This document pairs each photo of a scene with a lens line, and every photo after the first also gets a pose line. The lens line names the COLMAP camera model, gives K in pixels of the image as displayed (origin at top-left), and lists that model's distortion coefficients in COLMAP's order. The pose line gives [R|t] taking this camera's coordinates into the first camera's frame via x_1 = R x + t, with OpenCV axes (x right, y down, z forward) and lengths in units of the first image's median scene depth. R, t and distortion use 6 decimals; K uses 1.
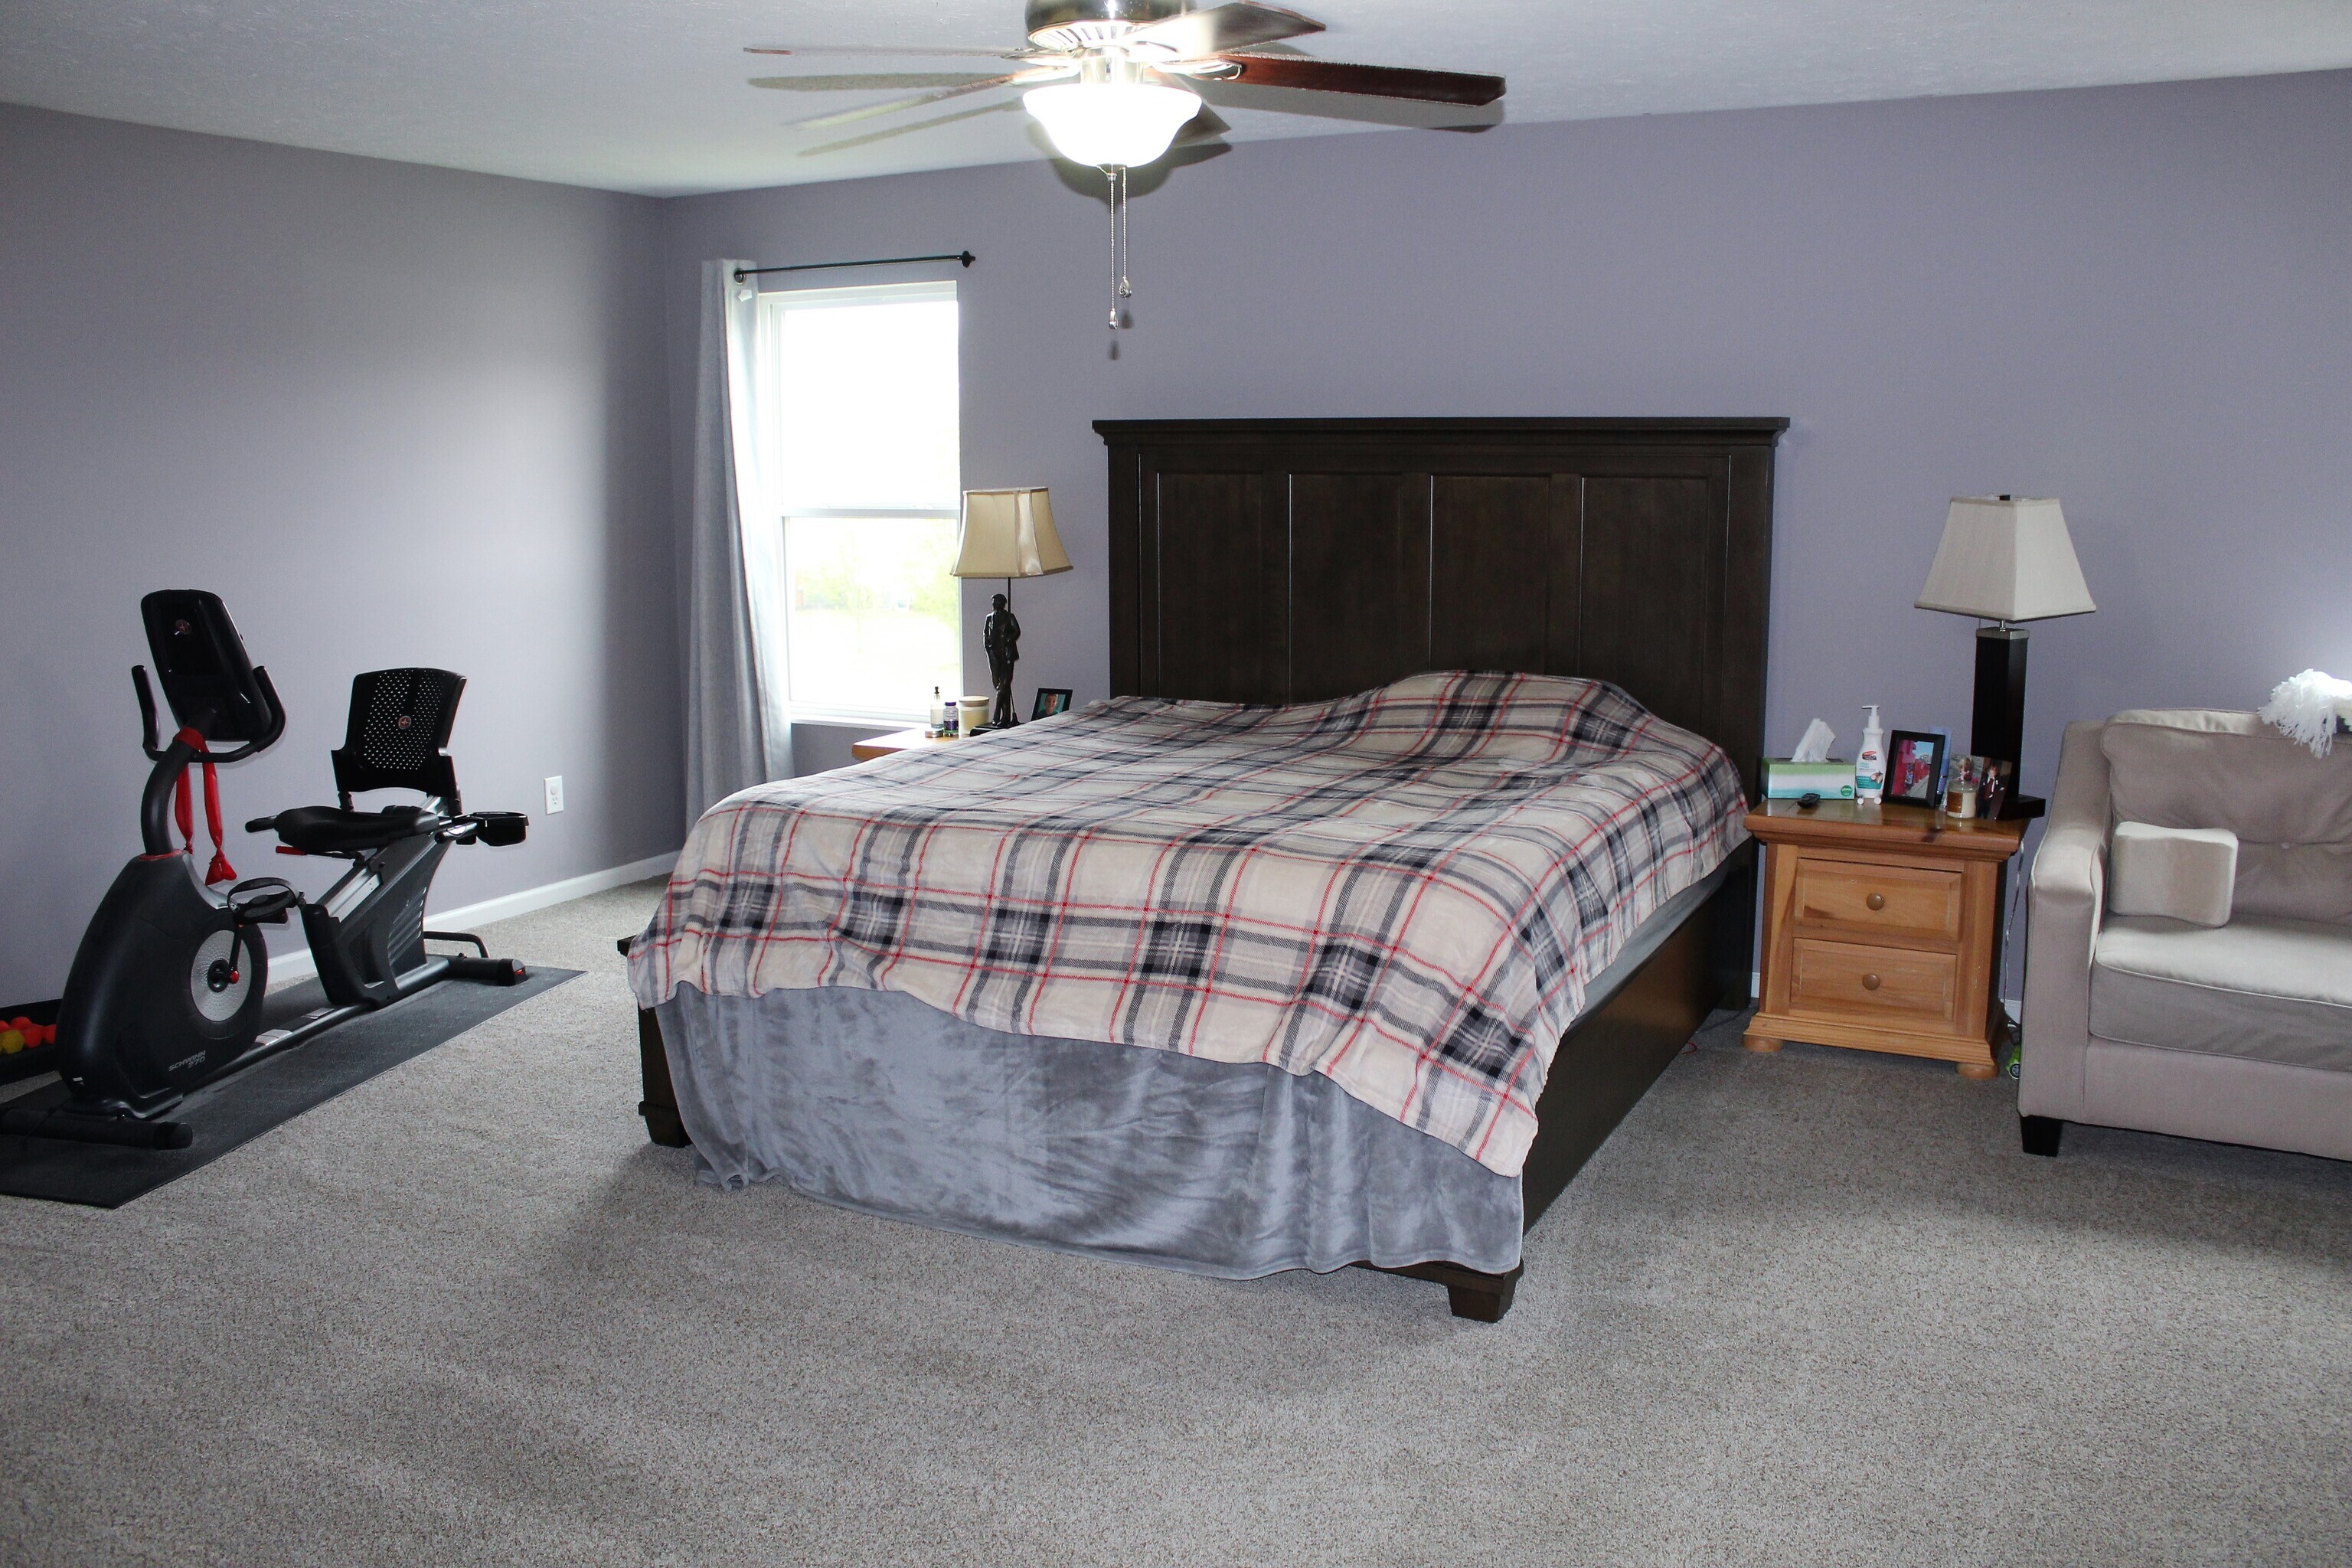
lens RADIAL K [[1954.3, 0, 1176.0], [0, 1954.3, 784.0], [0, 0, 1]] dist [-0.169783, 0.149889]
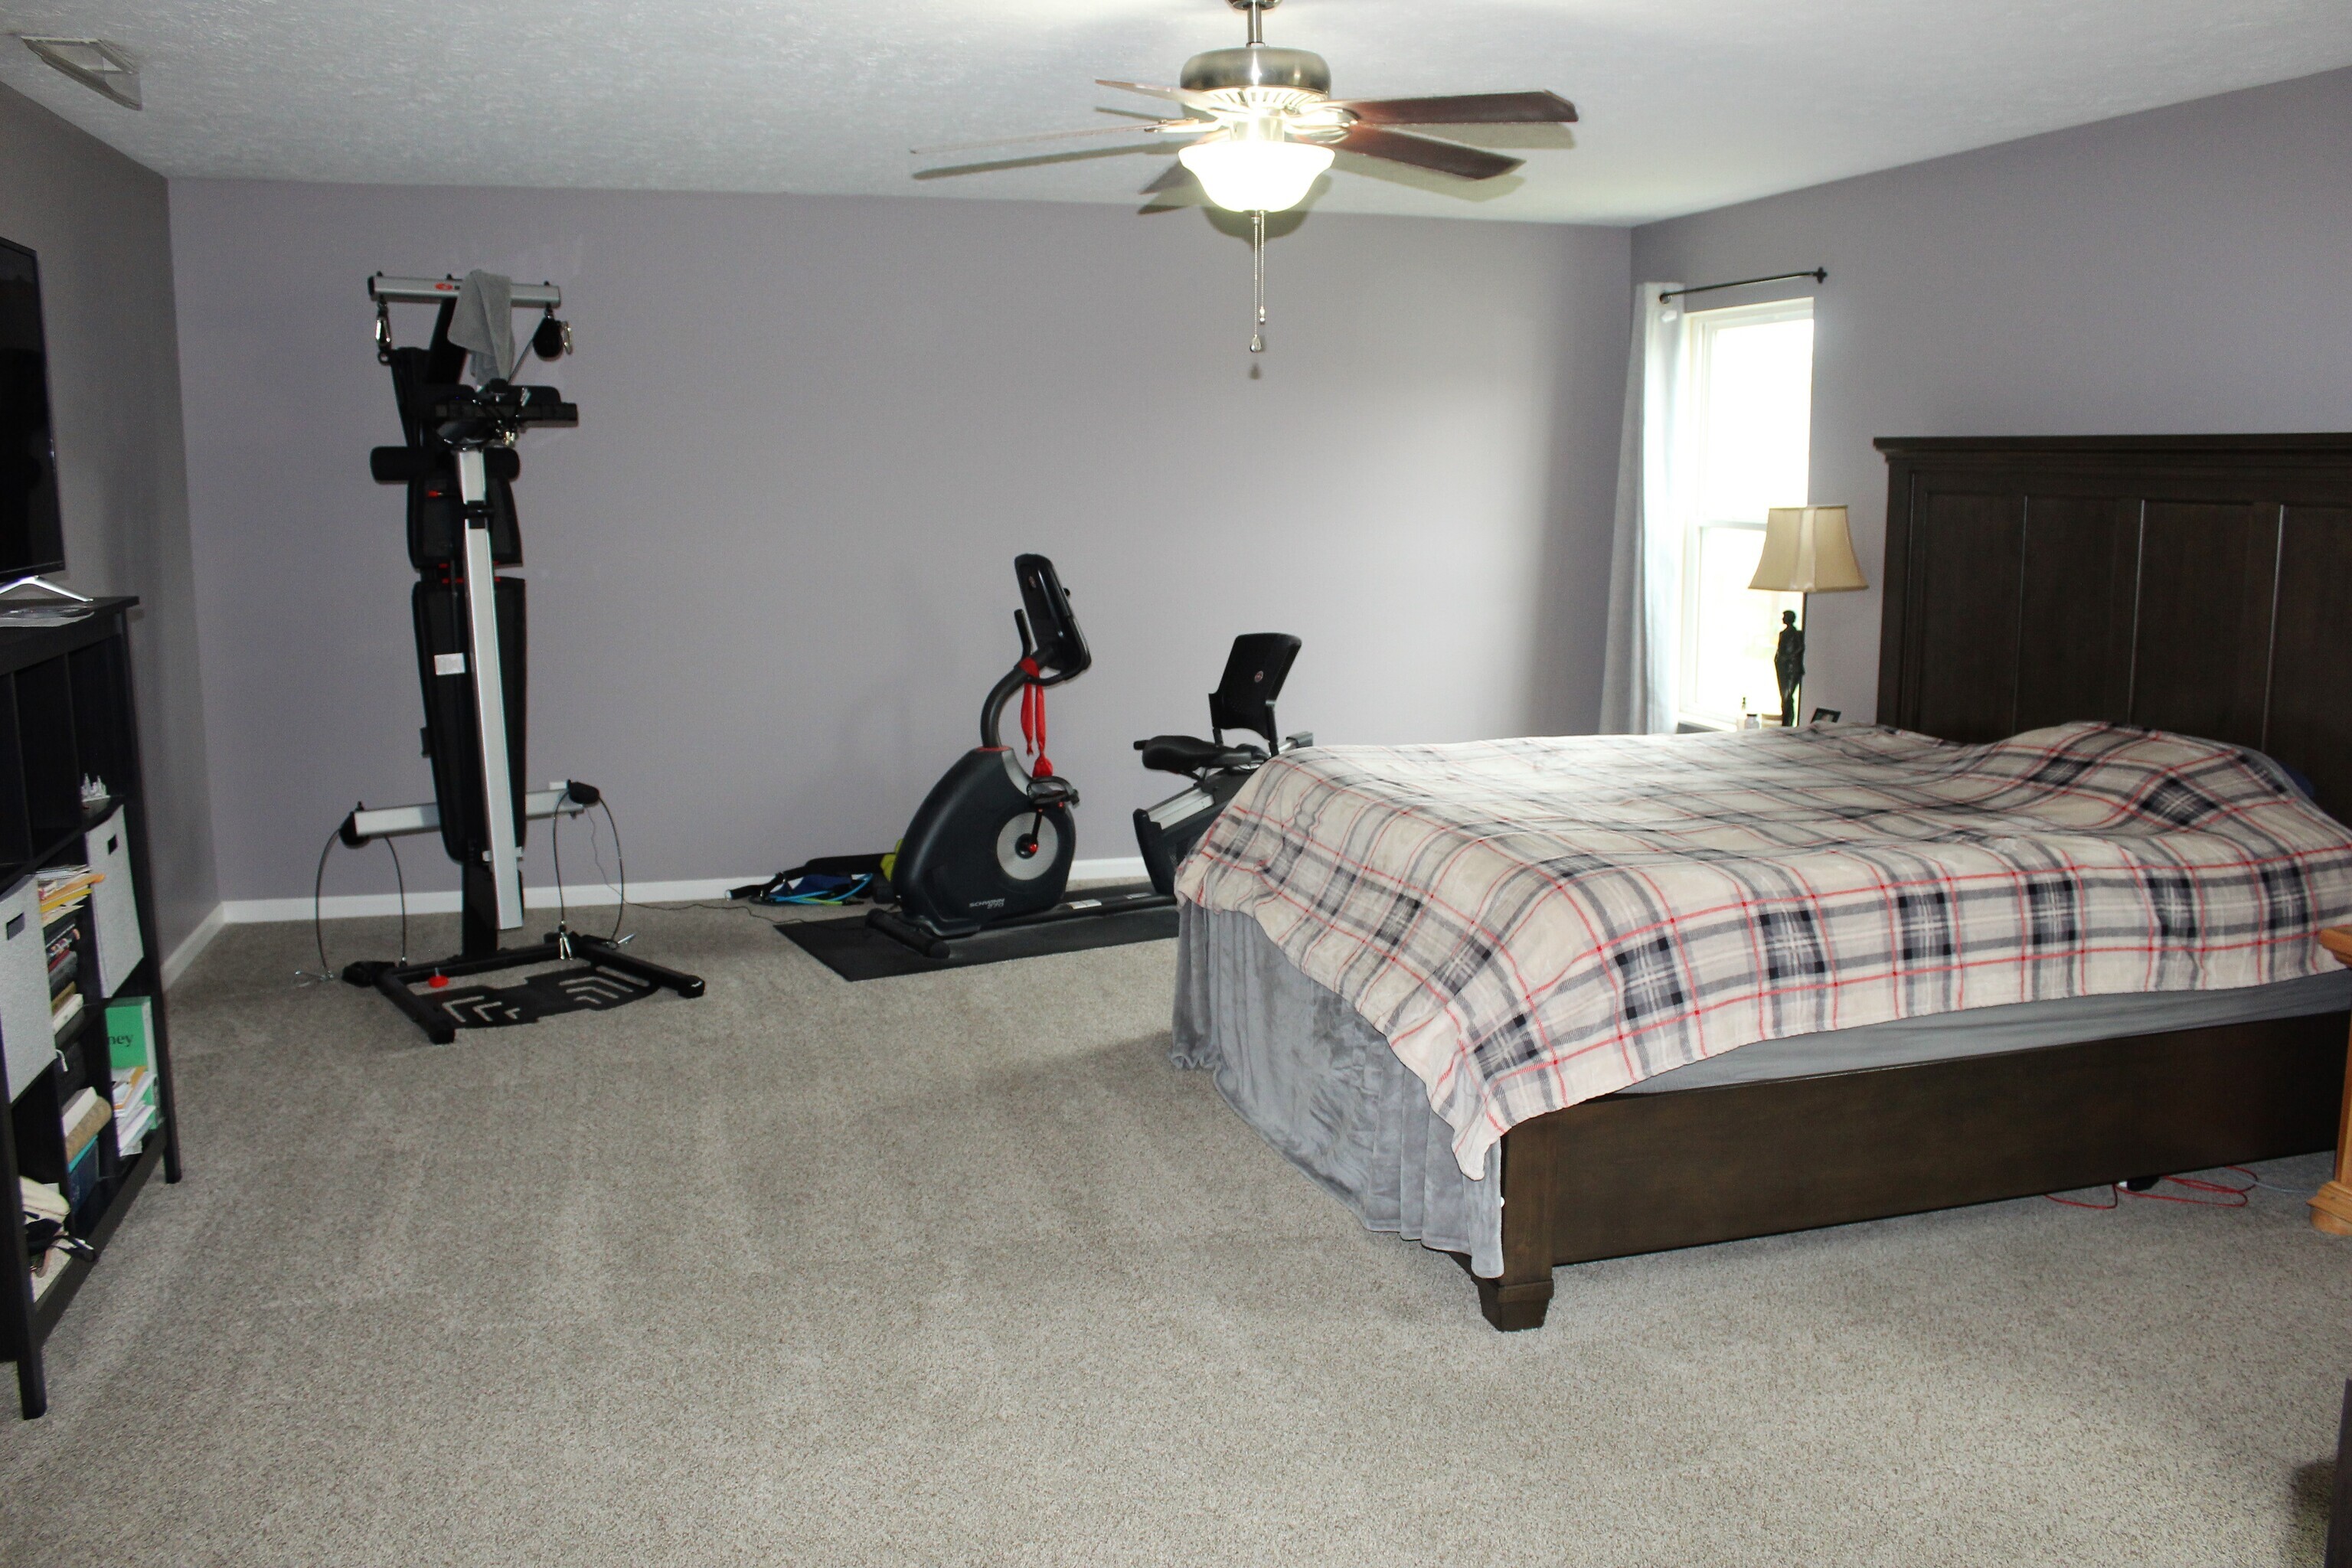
lens RADIAL K [[1954.3, 0, 1176.0], [0, 1954.3, 784.0], [0, 0, 1]] dist [-0.169783, 0.149889]
pose [[0.683115, 0.123172, -0.719849, 0.481019], [-0.128663, 0.990555, 0.047395, -0.017502], [0.718888, 0.060242, 0.692511, 0.109655]]
